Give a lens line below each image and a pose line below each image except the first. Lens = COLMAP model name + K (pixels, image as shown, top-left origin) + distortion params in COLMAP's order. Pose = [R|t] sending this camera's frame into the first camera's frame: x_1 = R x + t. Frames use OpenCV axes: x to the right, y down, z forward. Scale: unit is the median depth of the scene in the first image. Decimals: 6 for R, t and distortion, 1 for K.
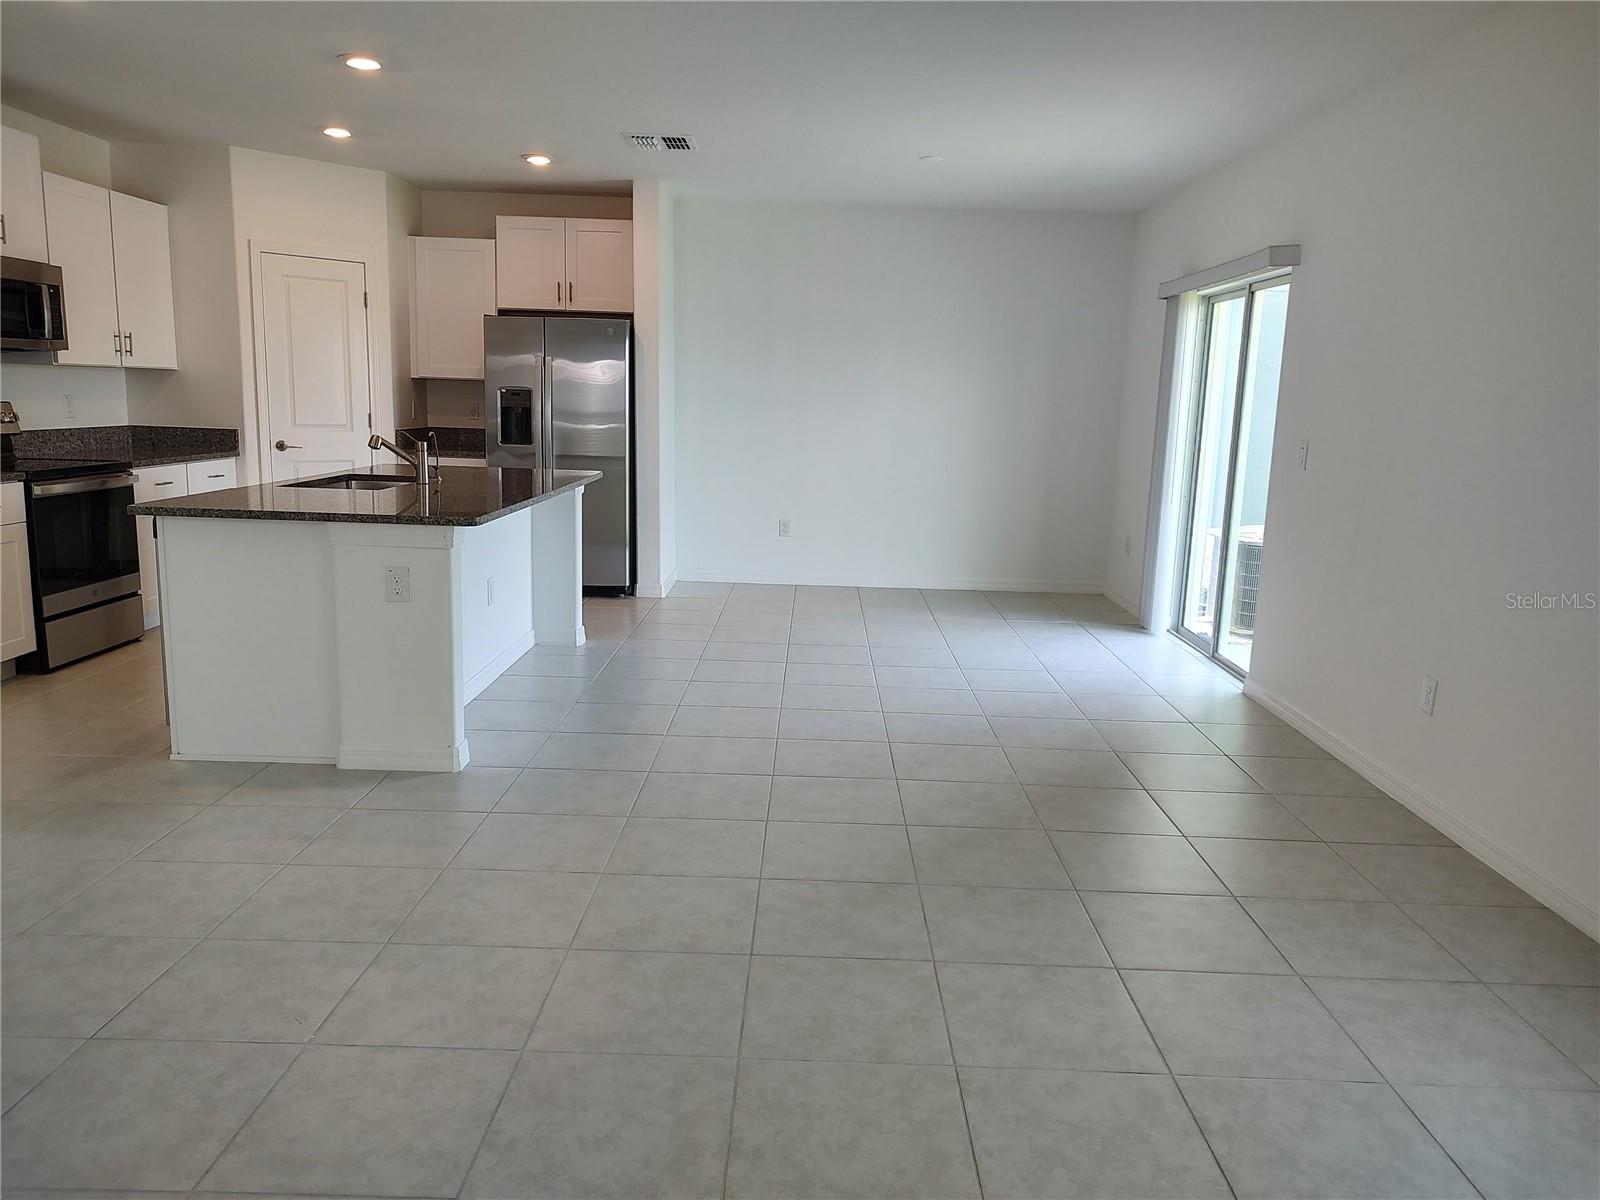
lens RADIAL K [[1145.0, 0, 803.7], [0, 1145.0, 619.6], [0, 0, 1]] dist [0.001282, 0.006228]
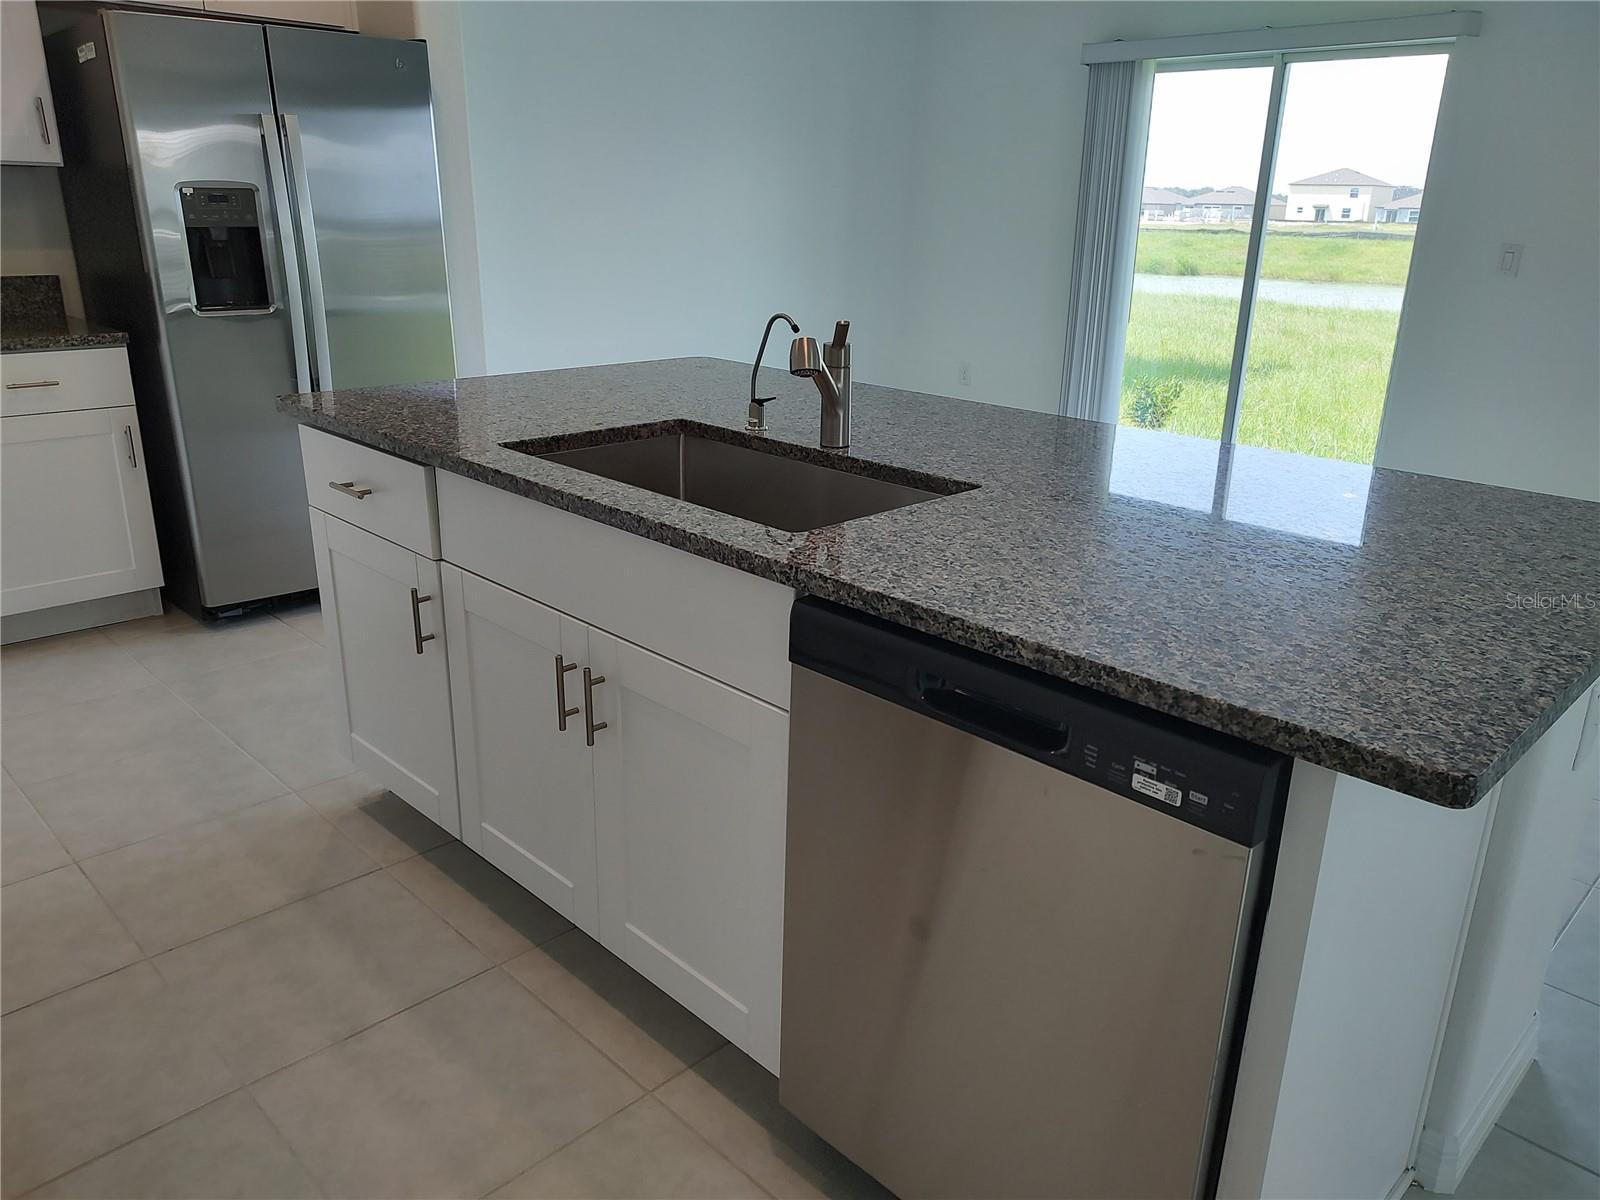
lens RADIAL K [[1145.0, 0, 803.7], [0, 1145.0, 619.6], [0, 0, 1]] dist [0.001282, 0.006228]
pose [[0.695944, -0.262769, 0.668292, -0.458942], [0.141389, 0.962568, 0.231239, -0.112385], [-0.704039, -0.066440, 0.707046, 0.521640]]
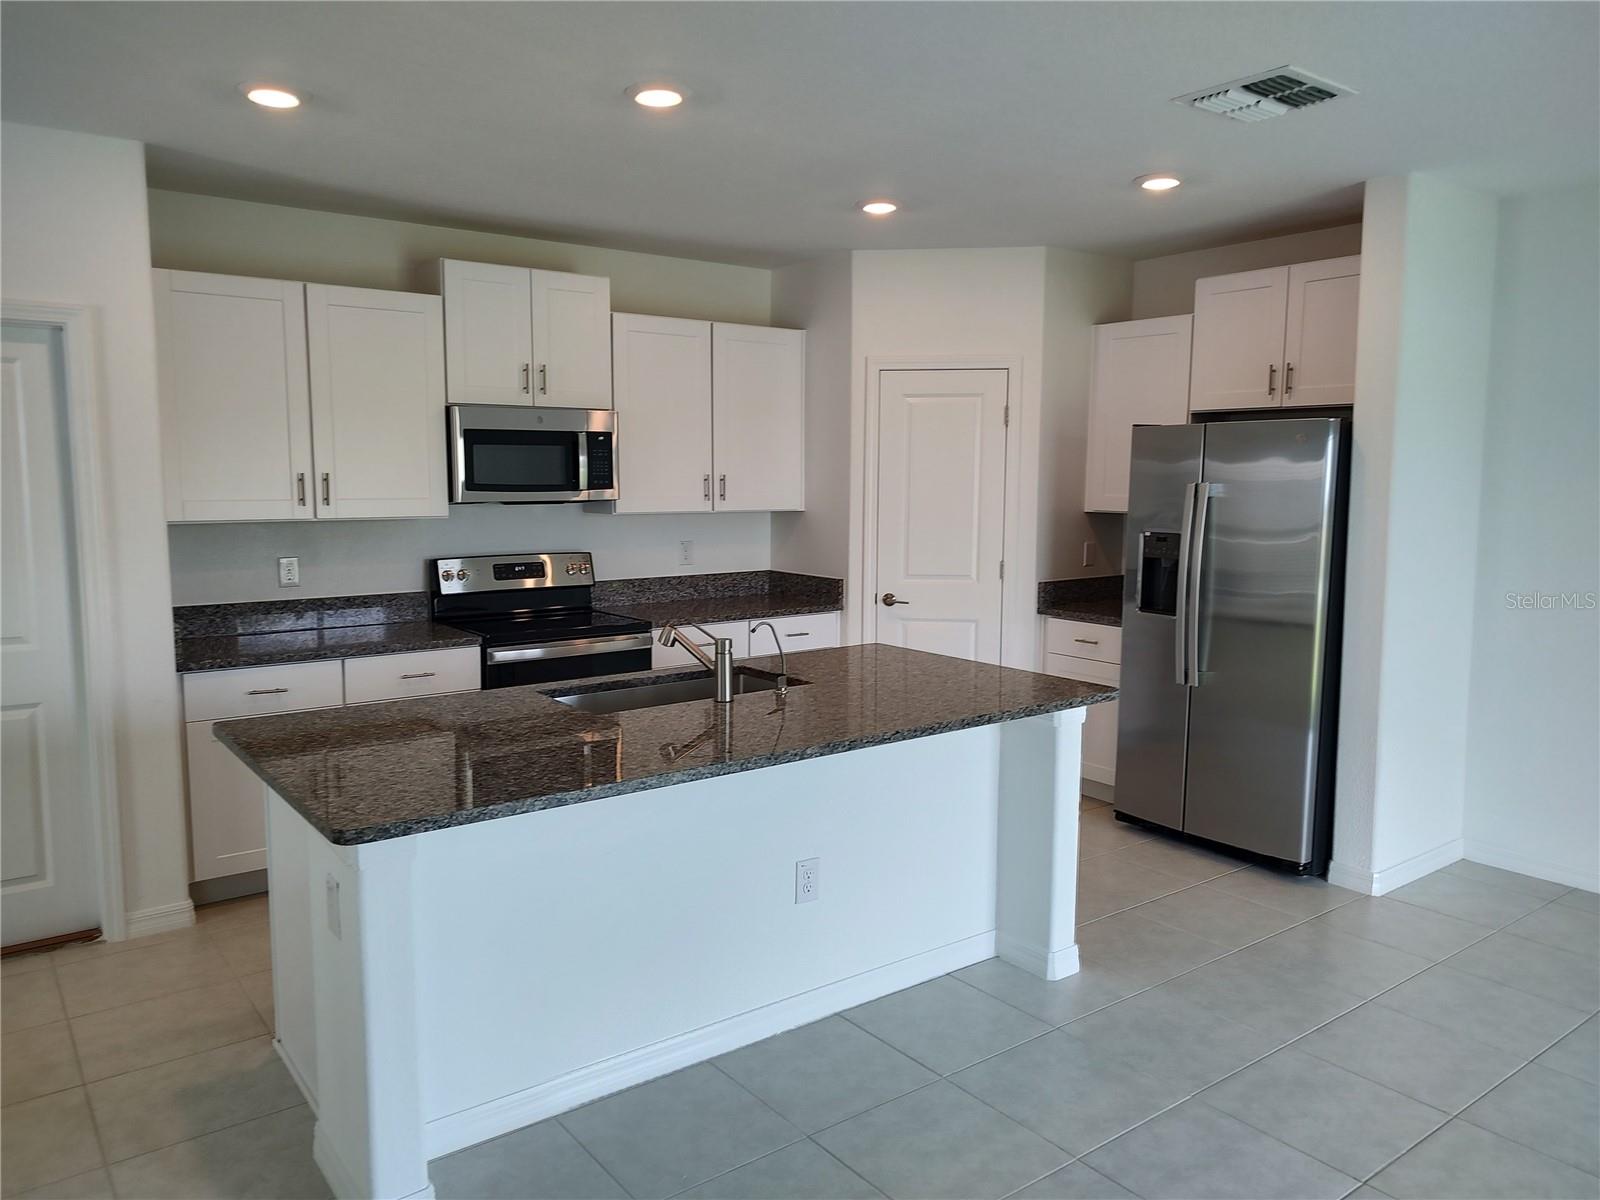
lens RADIAL K [[1145.0, 0, 803.7], [0, 1145.0, 619.6], [0, 0, 1]] dist [0.001282, 0.006228]
pose [[0.619284, 0.066465, -0.782349, 0.148114], [-0.134337, 0.990688, -0.022173, -0.112863], [0.773589, 0.118830, 0.622446, 0.451420]]
